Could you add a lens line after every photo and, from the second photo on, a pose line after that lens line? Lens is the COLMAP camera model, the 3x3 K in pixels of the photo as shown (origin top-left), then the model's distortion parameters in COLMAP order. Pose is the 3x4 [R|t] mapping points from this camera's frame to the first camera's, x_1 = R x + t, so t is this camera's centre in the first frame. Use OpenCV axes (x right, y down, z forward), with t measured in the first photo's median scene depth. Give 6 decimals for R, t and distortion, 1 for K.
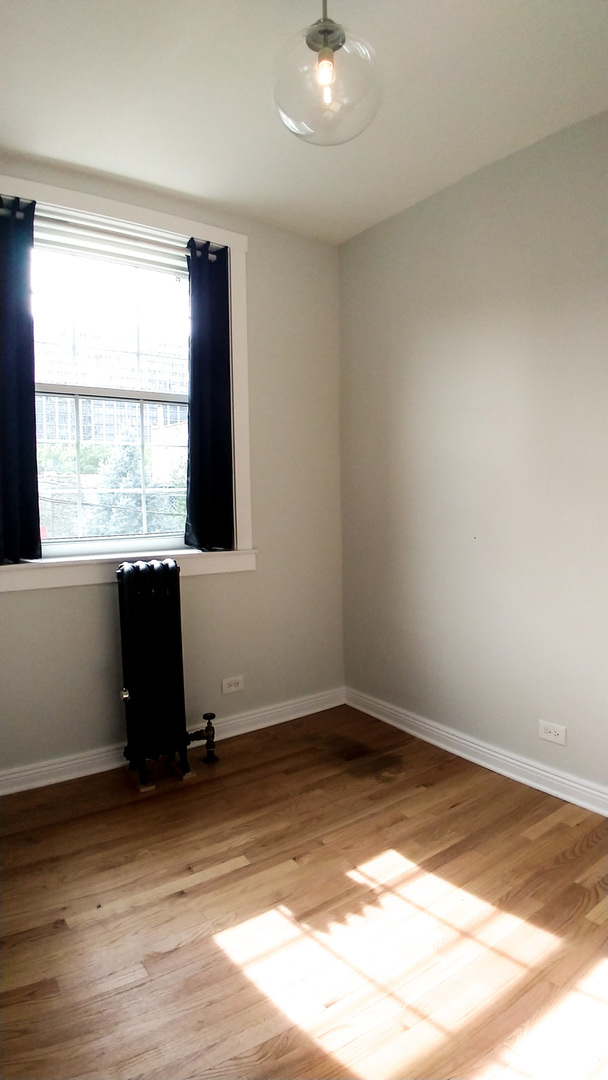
lens RADIAL K [[566.4, 0, 298.1], [0, 566.4, 539.8], [0, 0, 1]] dist [-0.124138, -0.001959]
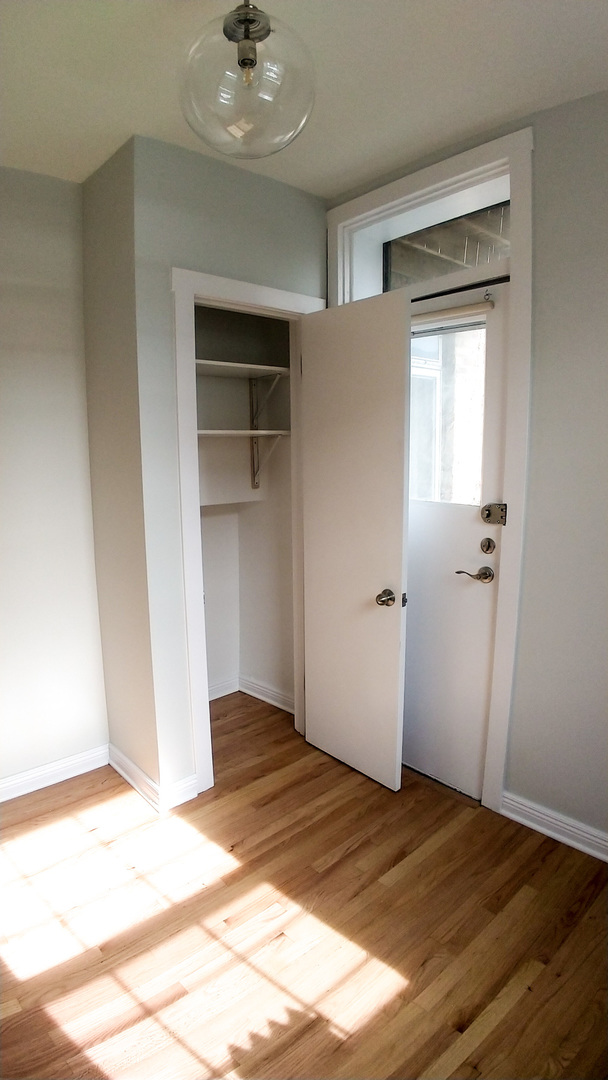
lens RADIAL K [[557.0, 0, 304.0], [0, 557.0, 540.0], [0, 0, 1]] dist [-0.078661, -0.026715]
pose [[-0.993416, 0.056038, -0.099923, 0.066675], [0.032501, 0.974223, 0.223233, -0.280164], [0.109857, 0.218515, -0.969630, 1.573018]]
